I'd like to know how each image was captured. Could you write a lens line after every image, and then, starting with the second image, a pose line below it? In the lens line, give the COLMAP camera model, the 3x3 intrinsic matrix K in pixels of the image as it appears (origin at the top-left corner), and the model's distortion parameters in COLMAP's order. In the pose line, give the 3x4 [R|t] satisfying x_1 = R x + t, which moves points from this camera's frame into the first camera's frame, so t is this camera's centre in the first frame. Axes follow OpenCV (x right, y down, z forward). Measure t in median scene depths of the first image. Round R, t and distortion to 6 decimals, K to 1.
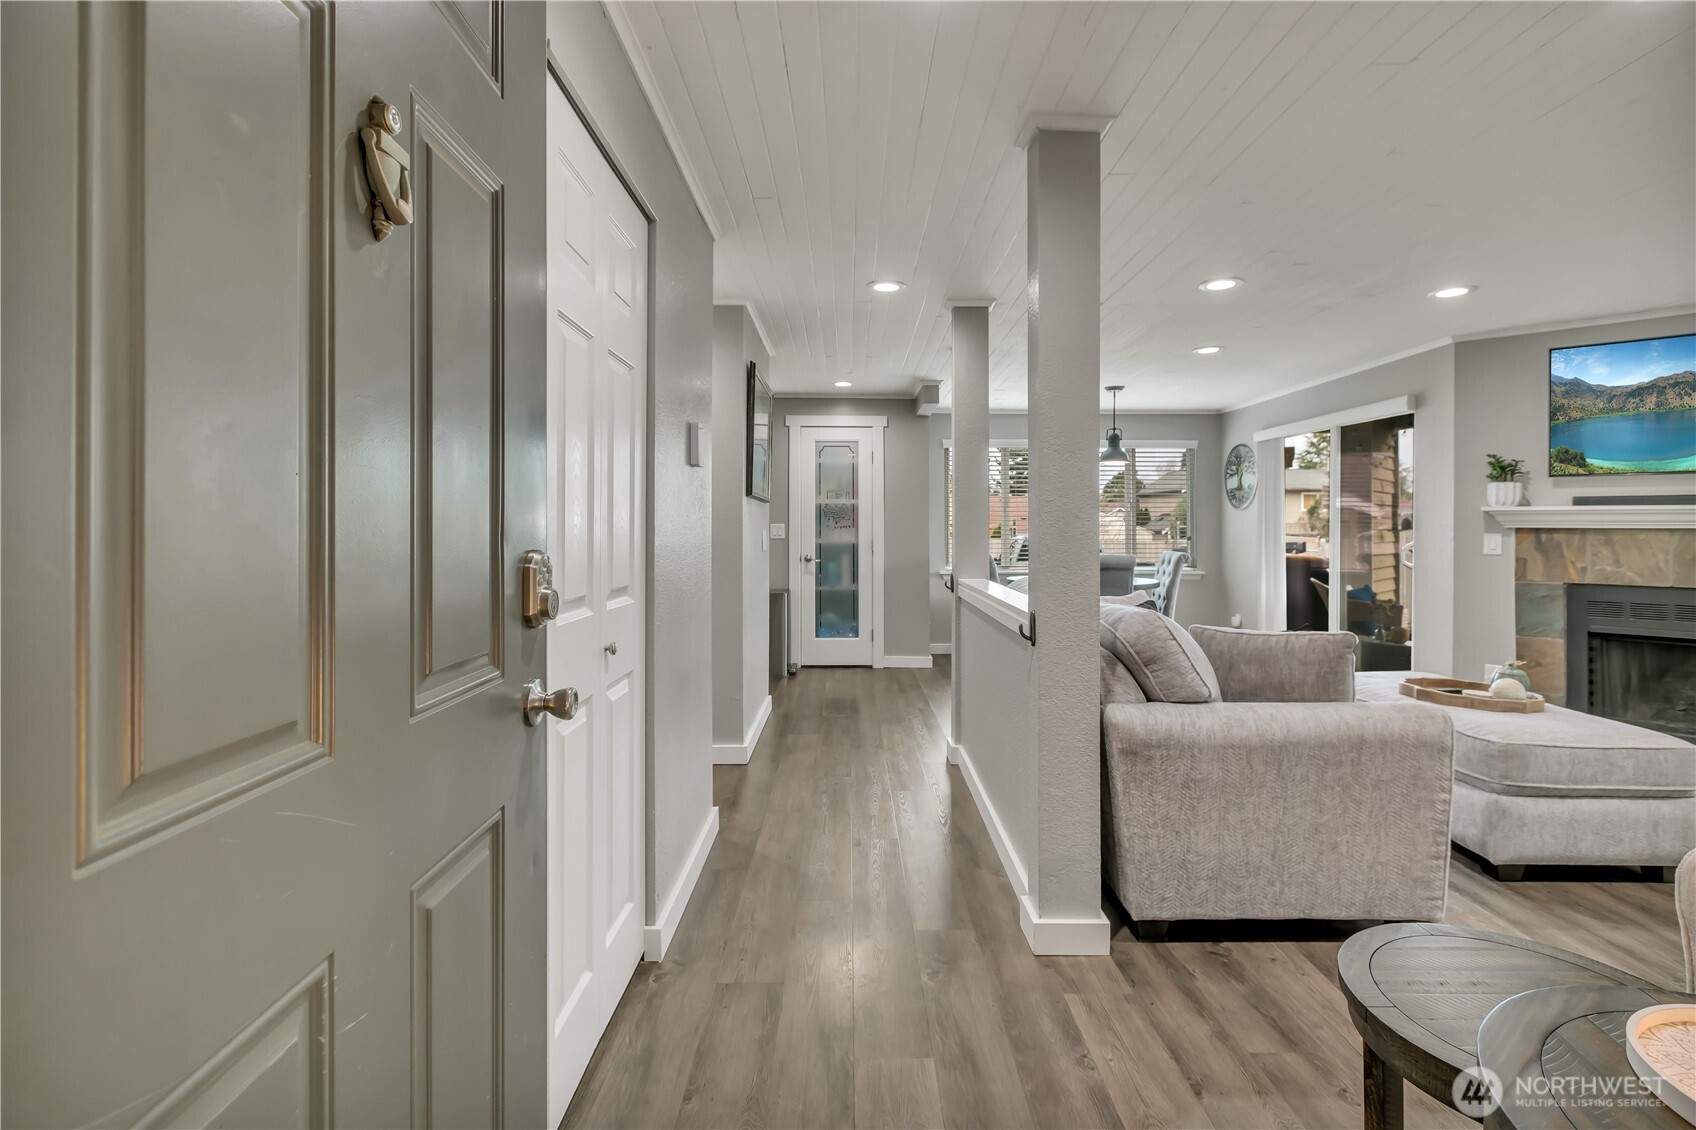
lens RADIAL K [[773.8, 0, 851.0], [0, 773.8, 548.3], [0, 0, 1]] dist [0.002139, -0.000057]
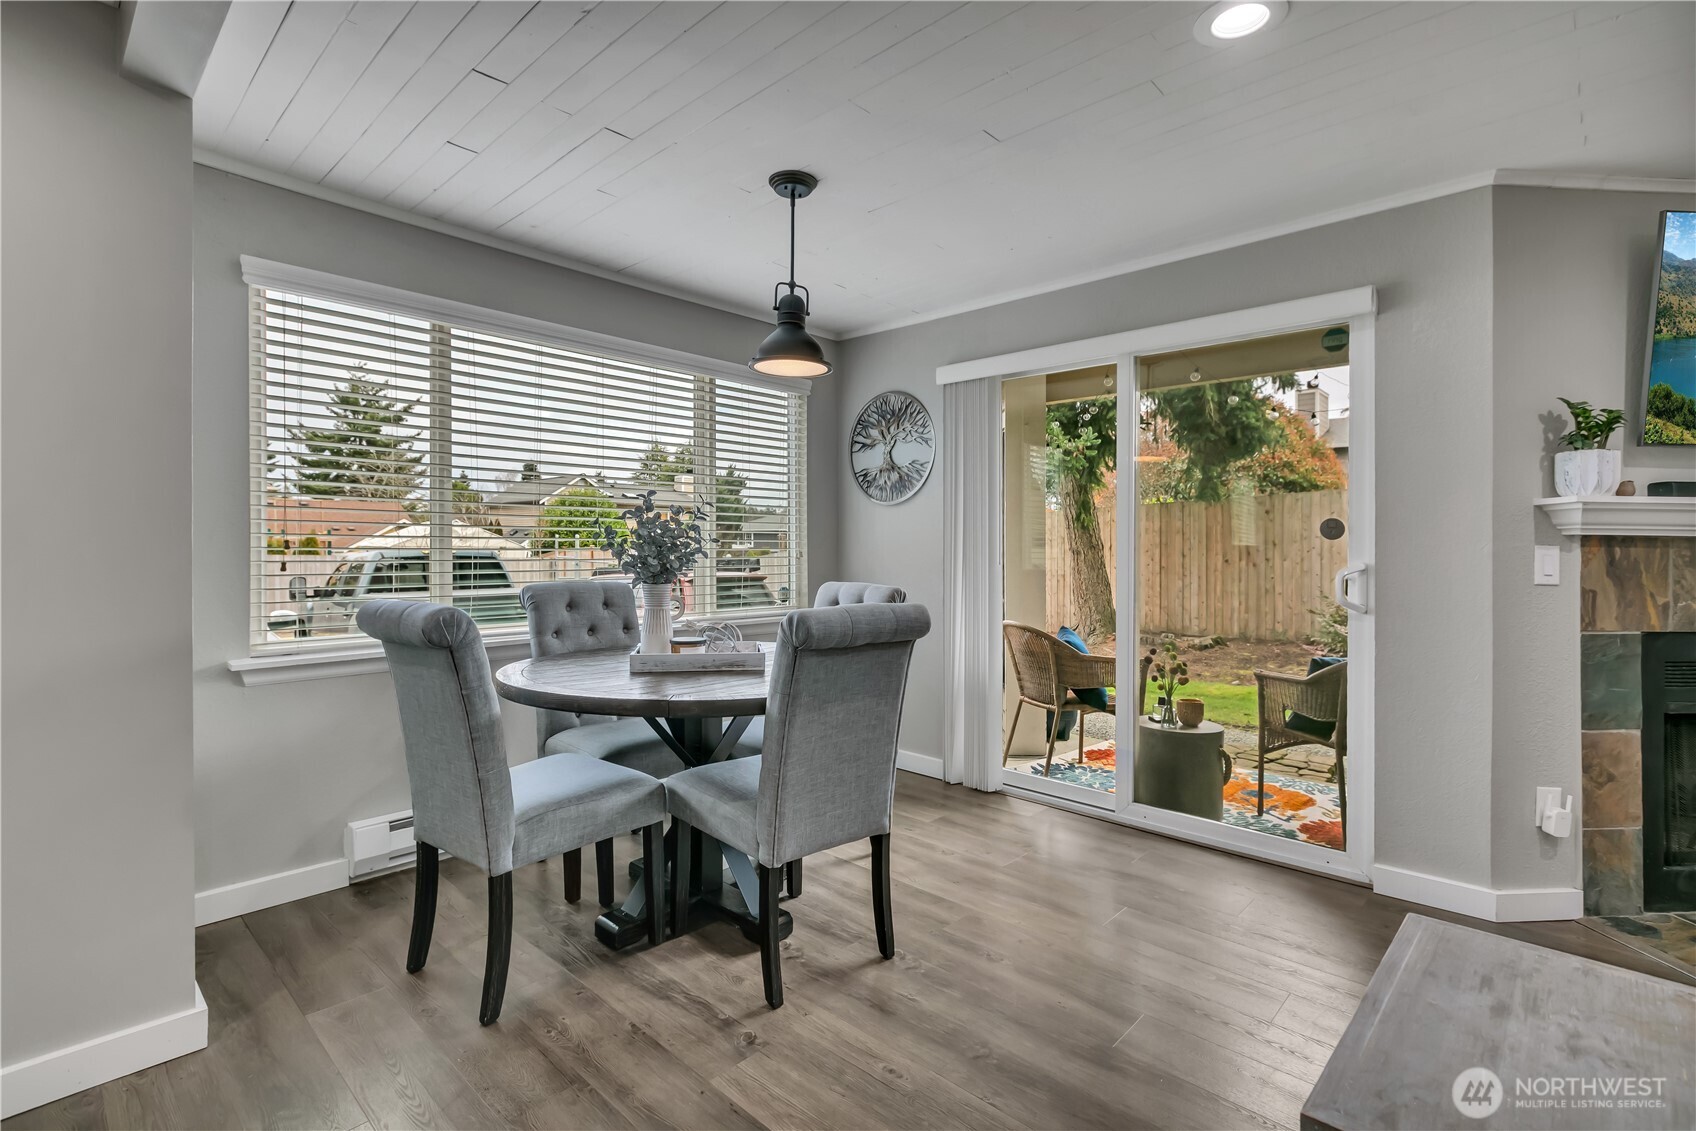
lens RADIAL K [[773.8, 0, 851.0], [0, 773.8, 548.8], [0, 0, 1]] dist [0.002139, -0.000057]
pose [[0.685212, 0.000794, 0.728343, 0.097586], [0.010783, 0.999879, -0.011234, -0.016520], [-0.728264, 0.015552, 0.685120, 1.007969]]
